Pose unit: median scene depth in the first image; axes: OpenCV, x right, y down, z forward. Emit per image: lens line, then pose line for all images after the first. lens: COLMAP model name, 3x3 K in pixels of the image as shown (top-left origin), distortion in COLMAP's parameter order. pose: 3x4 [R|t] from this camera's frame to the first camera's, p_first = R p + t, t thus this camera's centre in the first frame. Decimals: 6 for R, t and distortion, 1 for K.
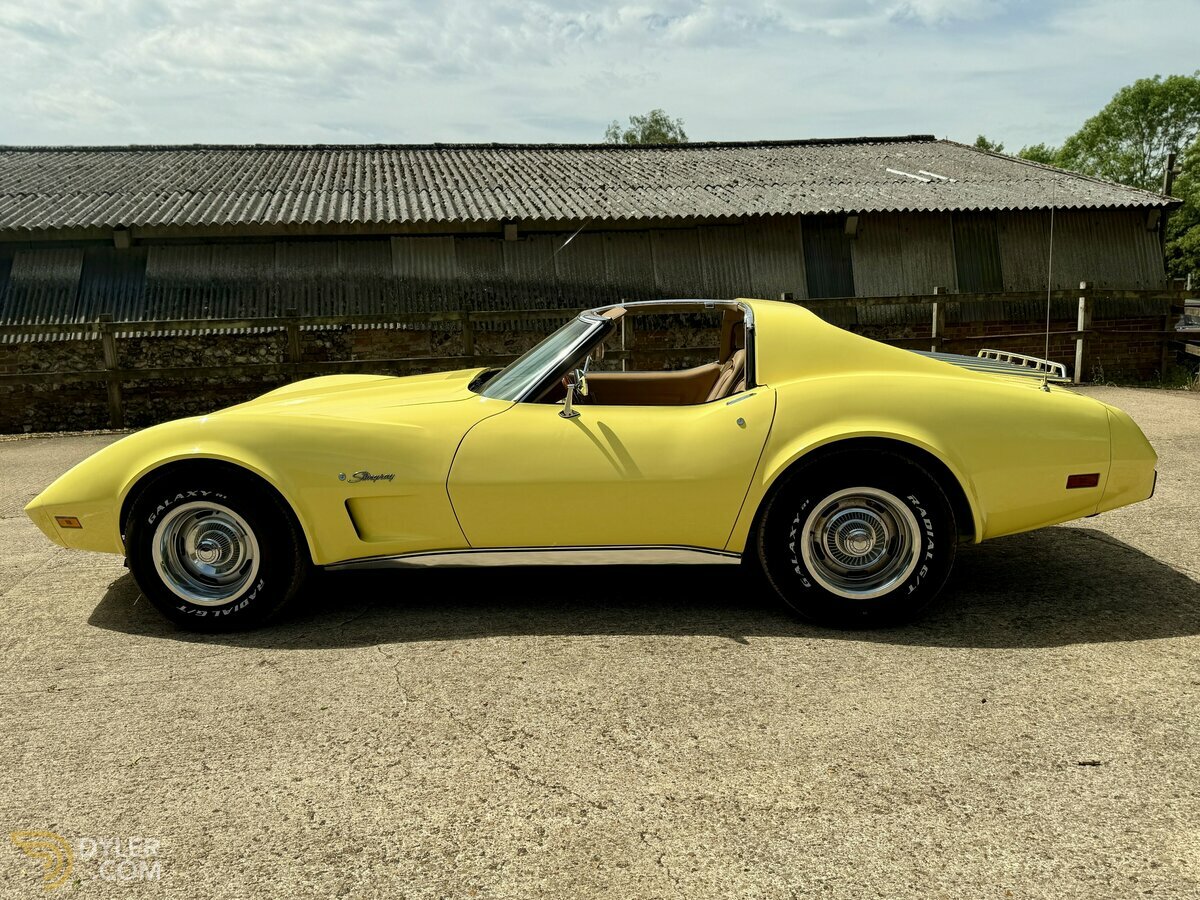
lens RADIAL K [[920.9, 0, 566.6], [0, 920.9, 471.4], [0, 0, 1]] dist [0.117015, -0.169622]
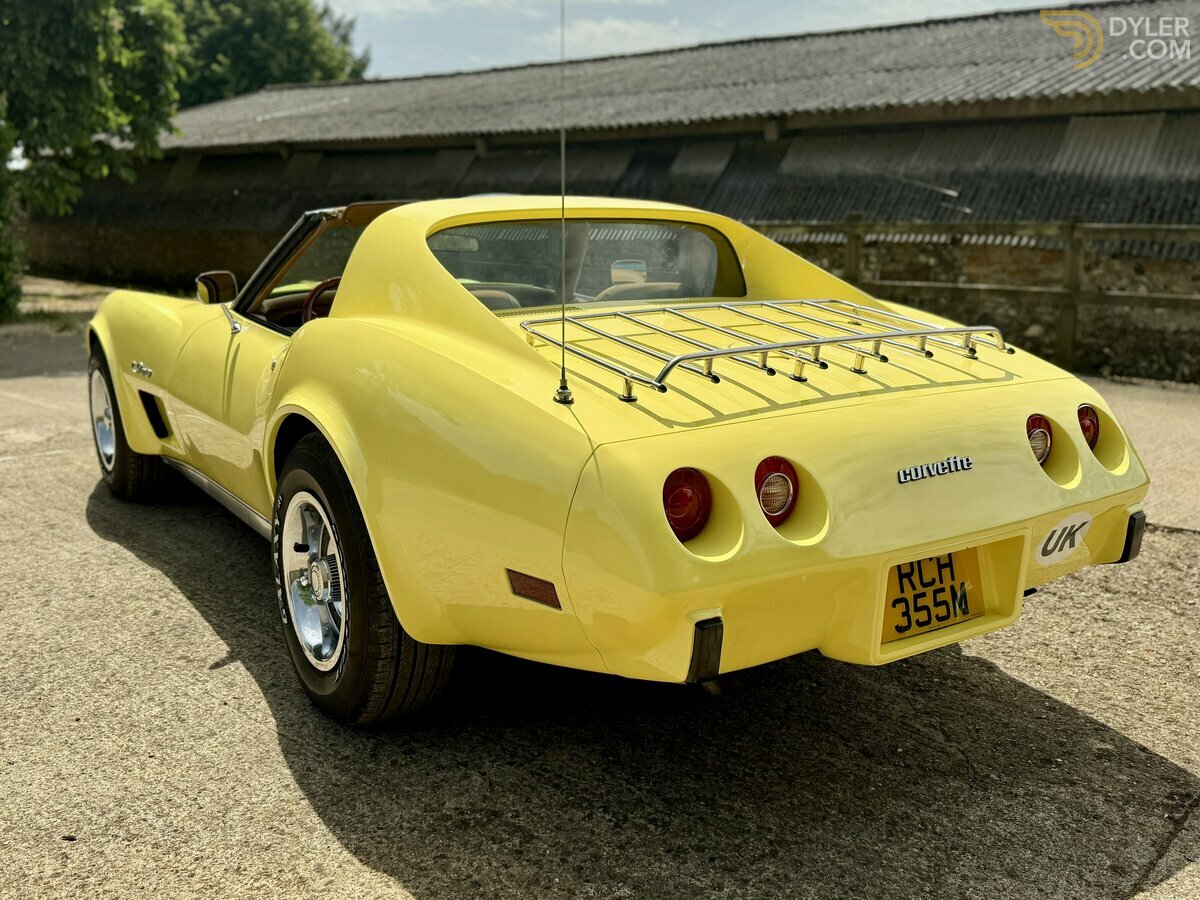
lens RADIAL K [[1107.6, 0, 600.0], [0, 1107.6, 450.0], [0, 0, 1]] dist [0.127800, -0.266857]
pose [[0.614352, 0.200968, -0.763010, 0.305851], [-0.176114, 0.977550, 0.115674, -0.040973], [0.769127, 0.063312, 0.635952, 0.199620]]
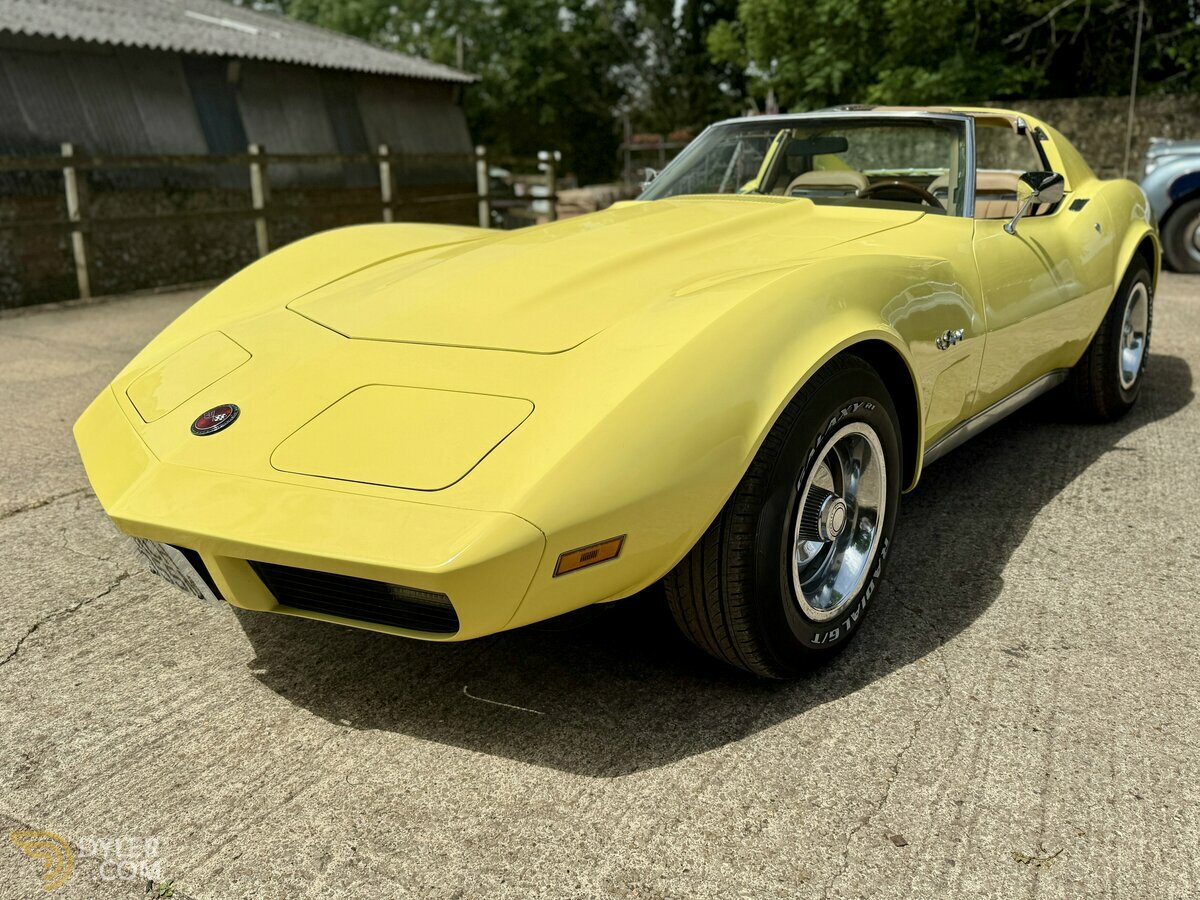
lens RADIAL K [[974.7, 0, 597.3], [0, 974.7, 378.9], [0, 0, 1]] dist [0.092797, -0.213880]
pose [[0.583442, -0.160109, 0.796216, -0.291521], [0.149449, 0.984799, 0.088519, -0.020398], [-0.798286, 0.067348, 0.598501, 0.247963]]
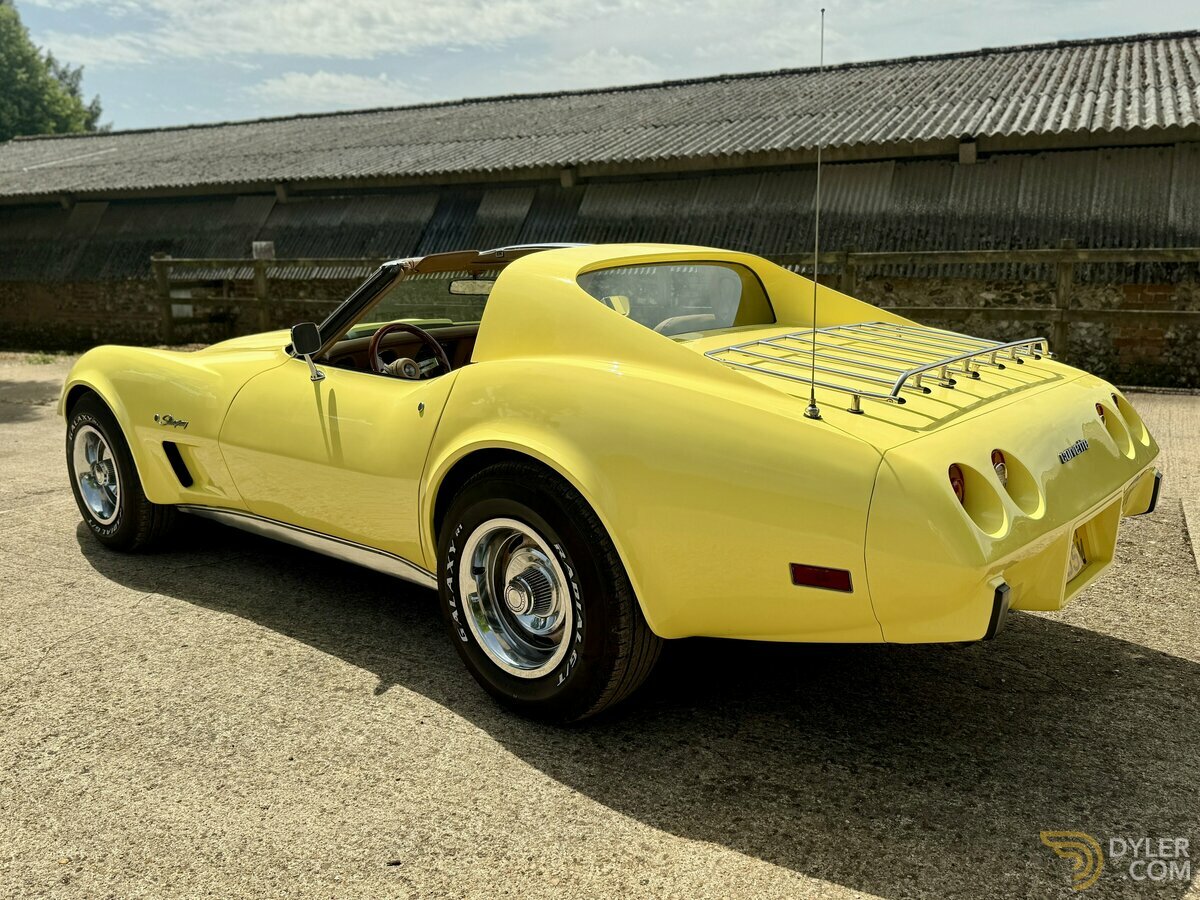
lens RADIAL K [[996.5, 0, 600.0], [0, 996.5, 450.0], [0, 0, 1]] dist [0.148789, -0.304847]
pose [[0.798797, 0.136702, -0.585863, 0.242222], [-0.120663, 0.990458, 0.066590, -0.028181], [0.589376, 0.017501, 0.807670, 0.127290]]
